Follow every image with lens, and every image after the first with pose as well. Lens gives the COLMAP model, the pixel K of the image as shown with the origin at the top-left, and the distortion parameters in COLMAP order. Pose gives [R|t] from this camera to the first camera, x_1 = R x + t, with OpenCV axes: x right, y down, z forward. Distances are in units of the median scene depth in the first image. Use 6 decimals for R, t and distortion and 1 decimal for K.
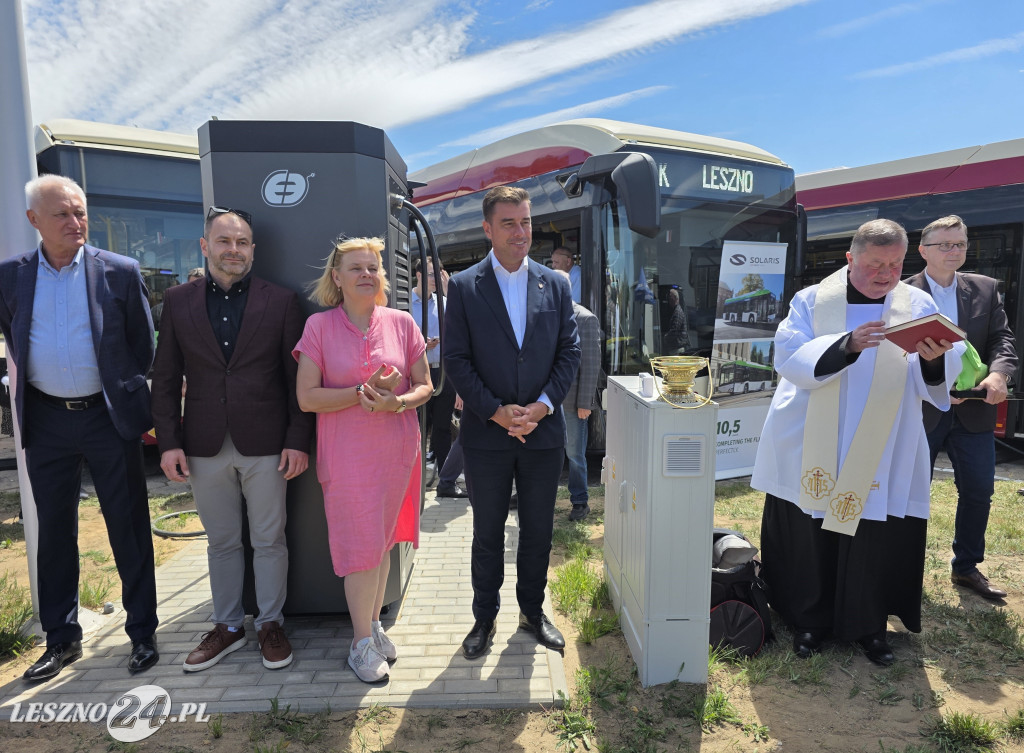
lens RADIAL K [[709.0, 0, 512.0], [0, 709.0, 376.5], [0, 0, 1]] dist [-0.000441, -0.000095]
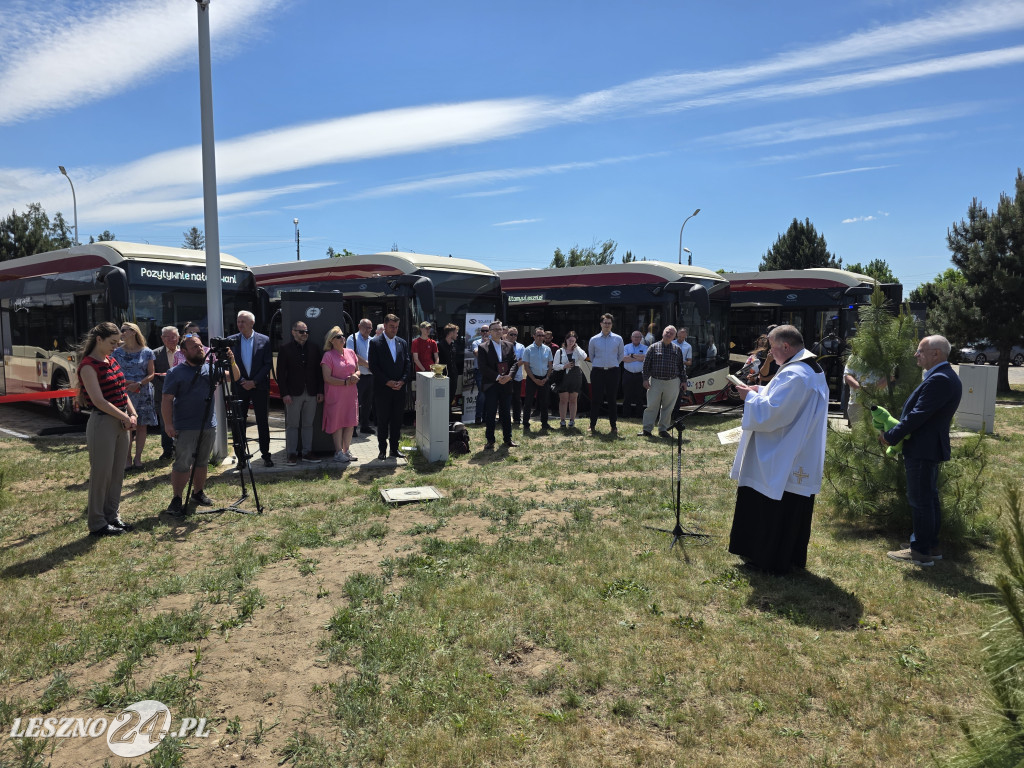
lens RADIAL K [[697.4, 0, 512.0], [0, 697.4, 384.0], [0, 0, 1]] dist [0.003887, -0.001252]
pose [[0.959252, -0.026993, 0.281259, -0.334977], [0.033273, 0.999292, -0.017576, 0.132183], [-0.280585, 0.026218, 0.959471, -2.122184]]
